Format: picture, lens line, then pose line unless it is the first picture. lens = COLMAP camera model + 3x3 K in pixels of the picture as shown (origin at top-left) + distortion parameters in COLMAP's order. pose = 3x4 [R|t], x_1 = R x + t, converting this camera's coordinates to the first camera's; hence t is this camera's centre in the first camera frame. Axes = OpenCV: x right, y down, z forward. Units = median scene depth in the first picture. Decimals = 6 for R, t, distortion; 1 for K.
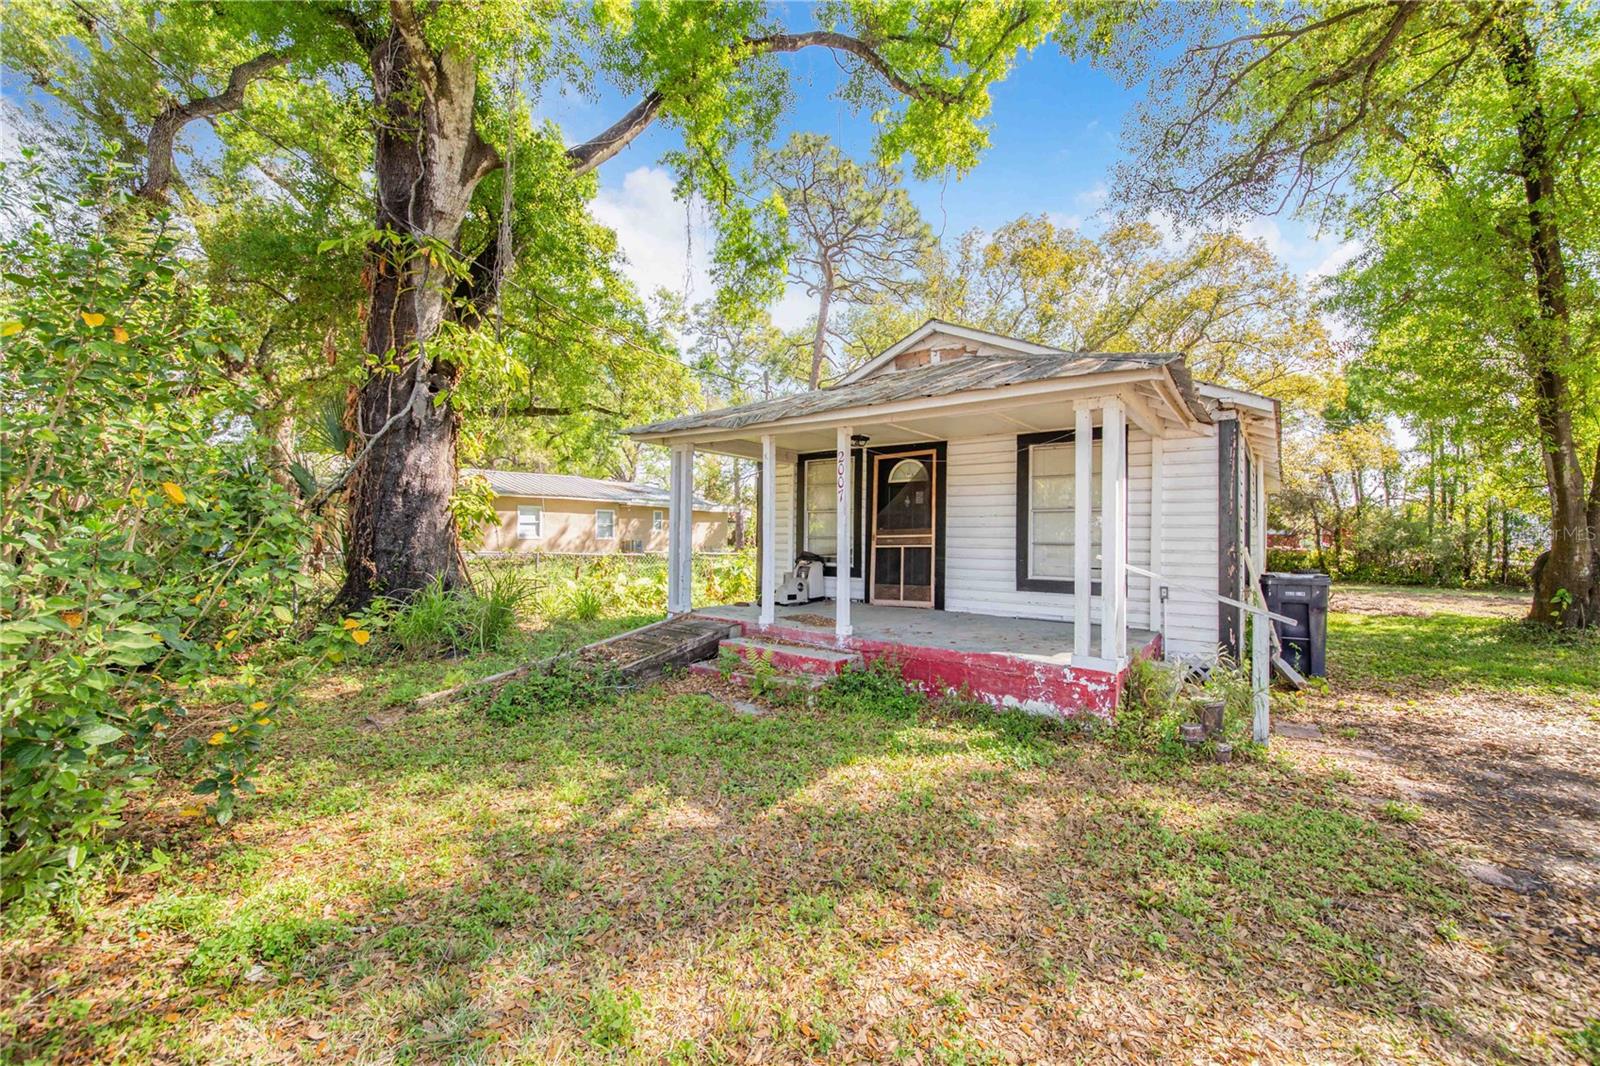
lens RADIAL K [[619.8, 0, 800.0], [0, 619.8, 533.0], [0, 0, 1]] dist [-0.000813, -0.000216]
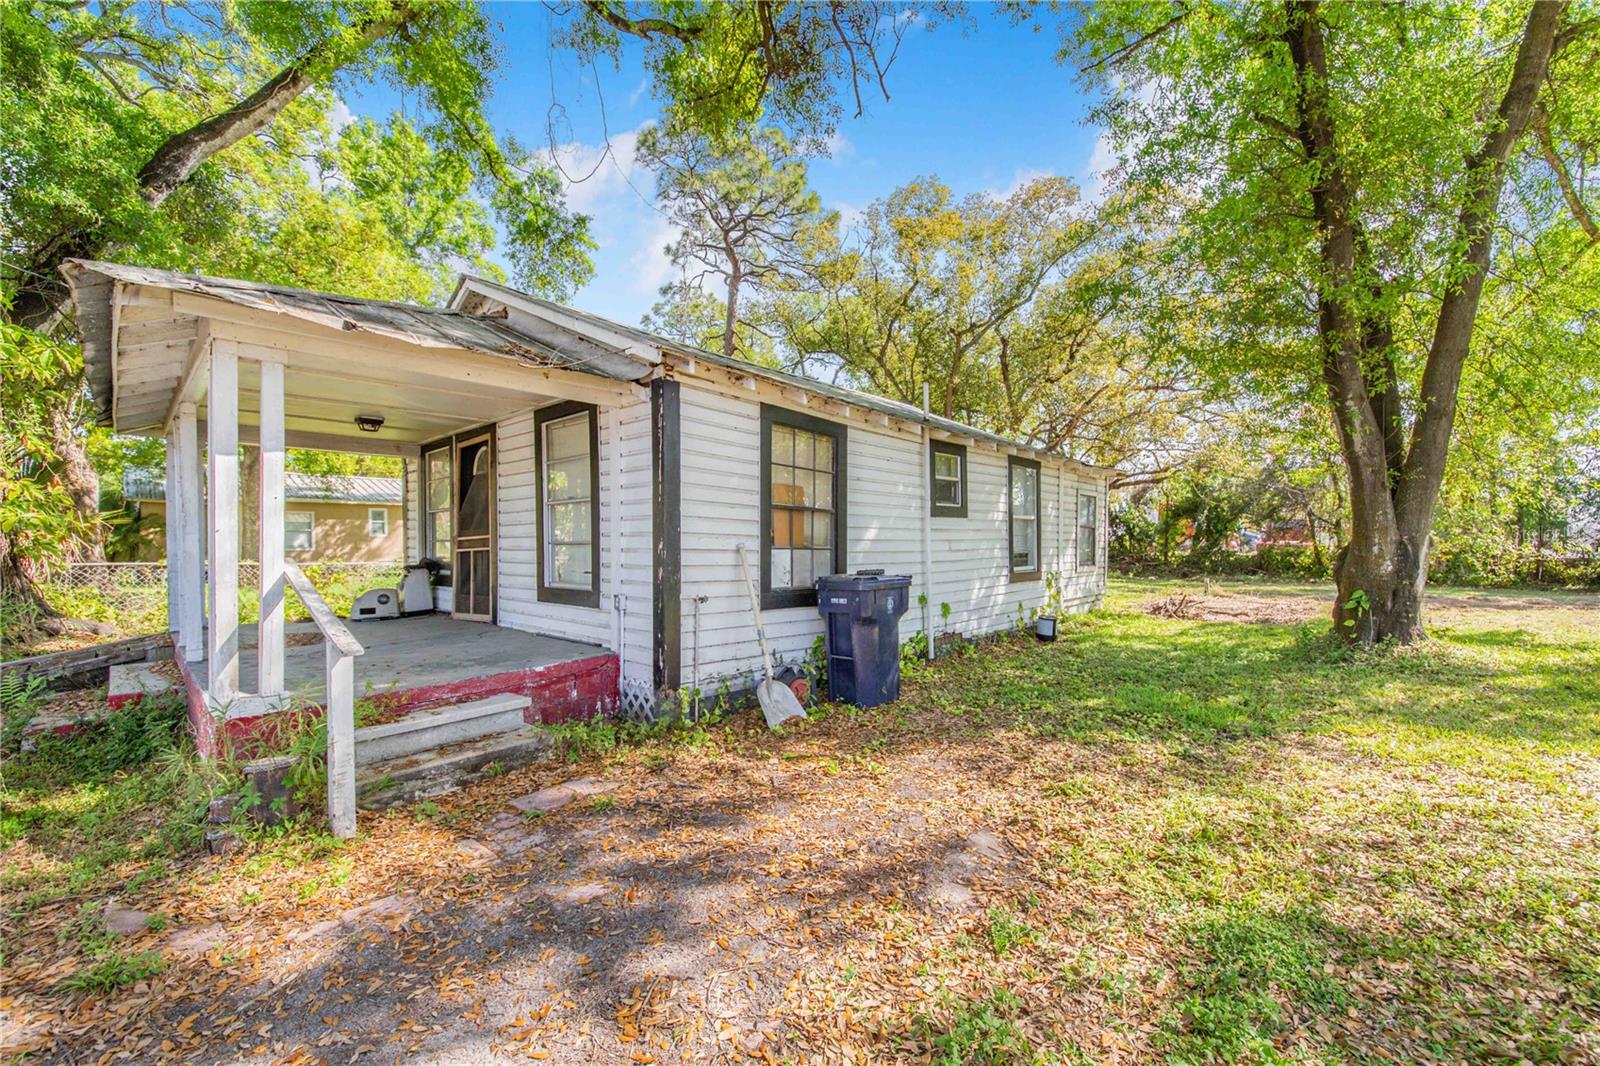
lens RADIAL K [[639.6, 0, 784.8], [0, 639.6, 540.8], [0, 0, 1]] dist [0.000289, -0.000207]
pose [[0.996039, -0.018963, -0.086872, 0.663045], [0.019313, 0.999808, 0.003191, 0.014787], [0.086795, -0.004856, 0.996214, 0.170923]]
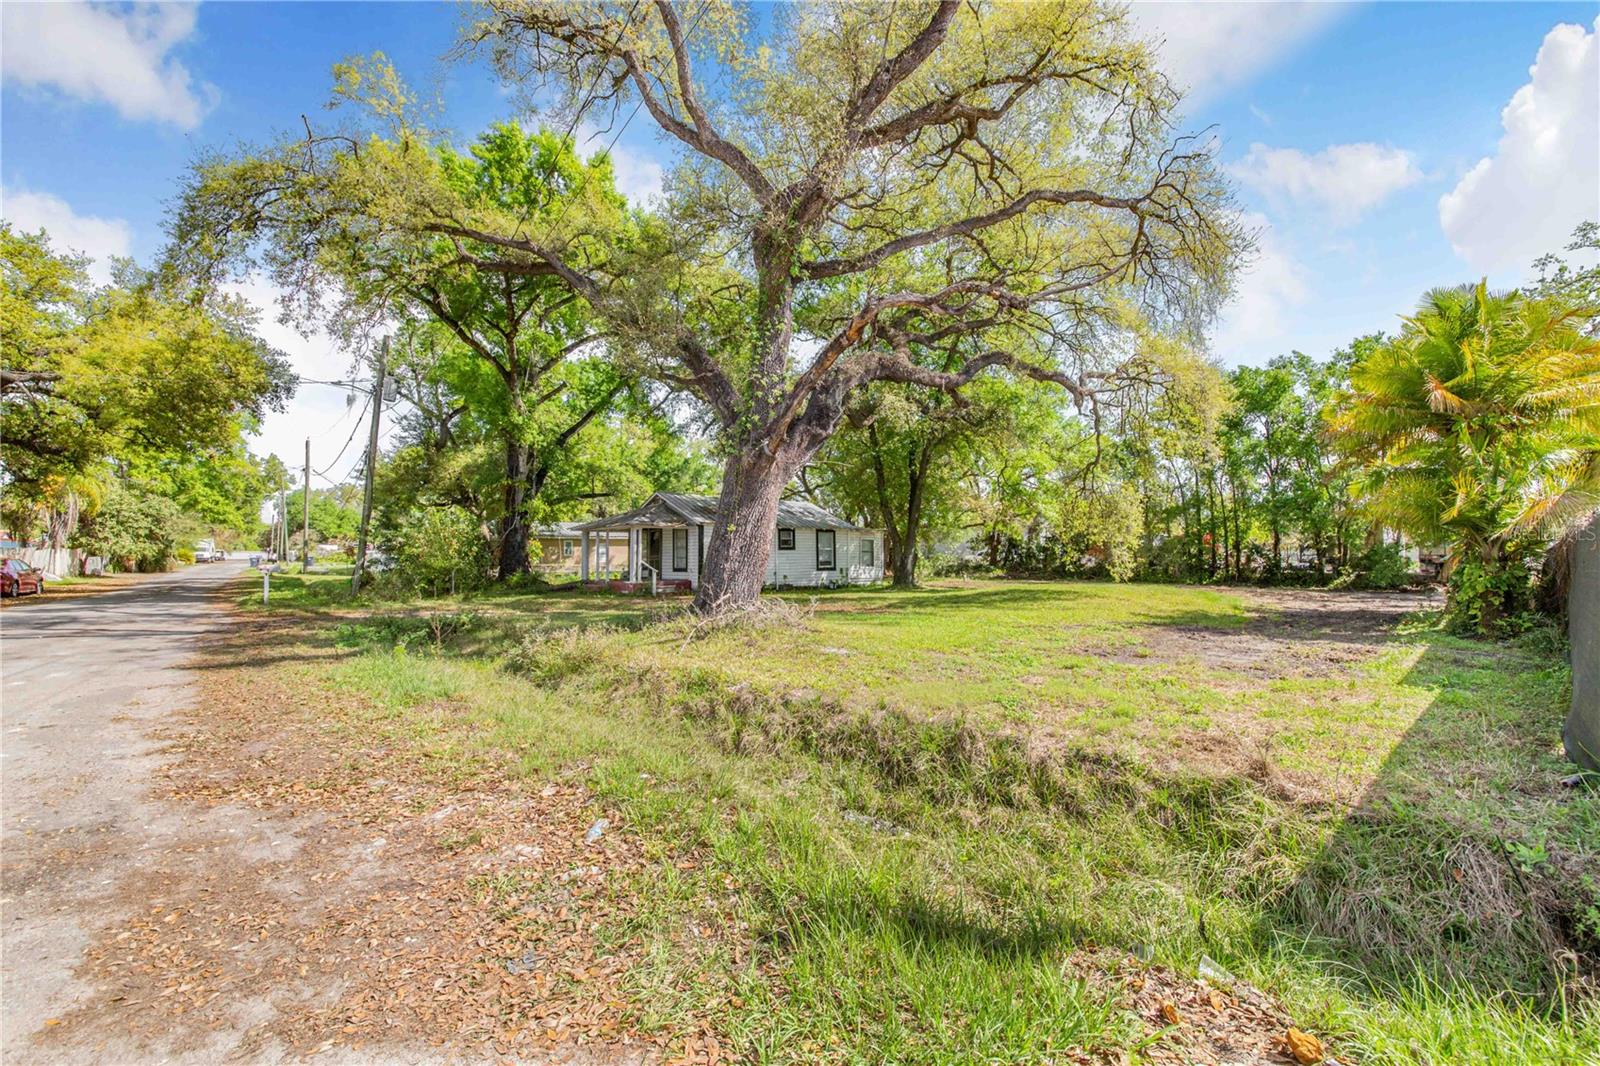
lens RADIAL K [[639.6, 0, 784.8], [0, 639.6, 540.8], [0, 0, 1]] dist [0.000289, -0.000207]
pose [[0.981366, -0.024167, -0.190622, 1.461075], [0.020256, 0.999543, -0.022441, 0.013347], [0.191078, 0.018161, 0.981407, -2.122451]]
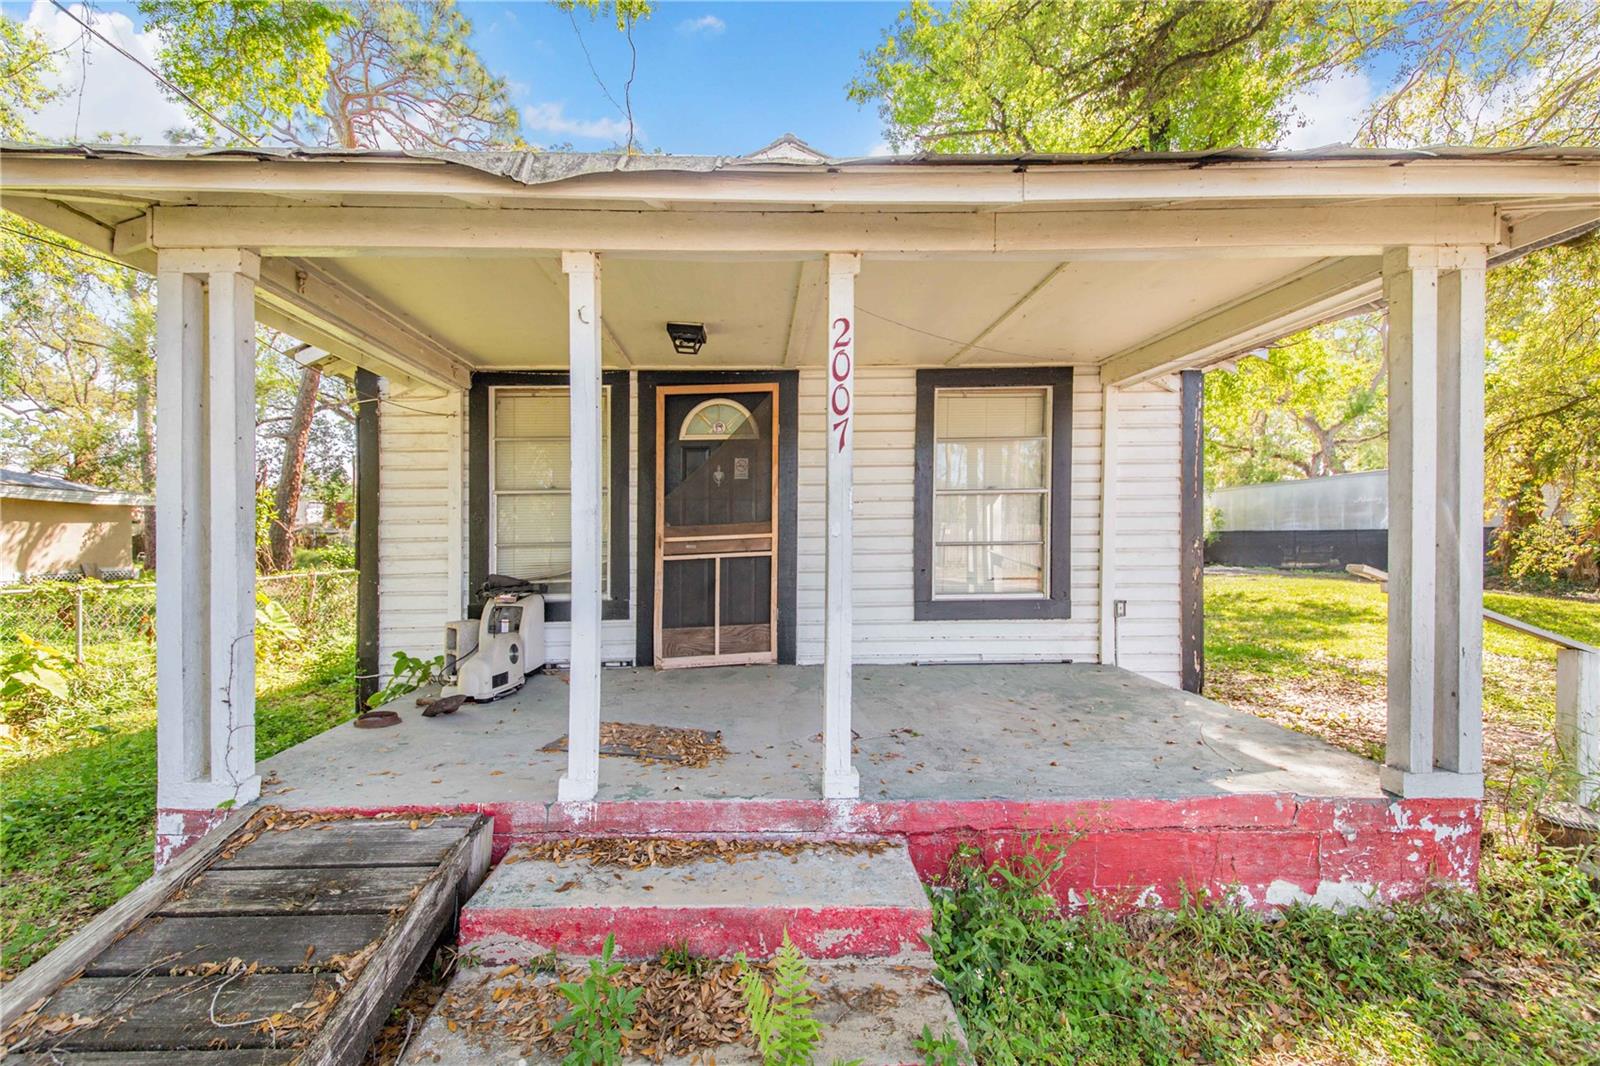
lens RADIAL K [[639.3, 0, 751.5], [0, 639.3, 539.5], [0, 0, 1]] dist [0.023655, -0.000313]
pose [[0.782976, -0.027137, 0.621459, -0.161919], [0.019467, 0.999628, 0.019124, -0.003673], [-0.621747, -0.002875, 0.783213, 0.537405]]
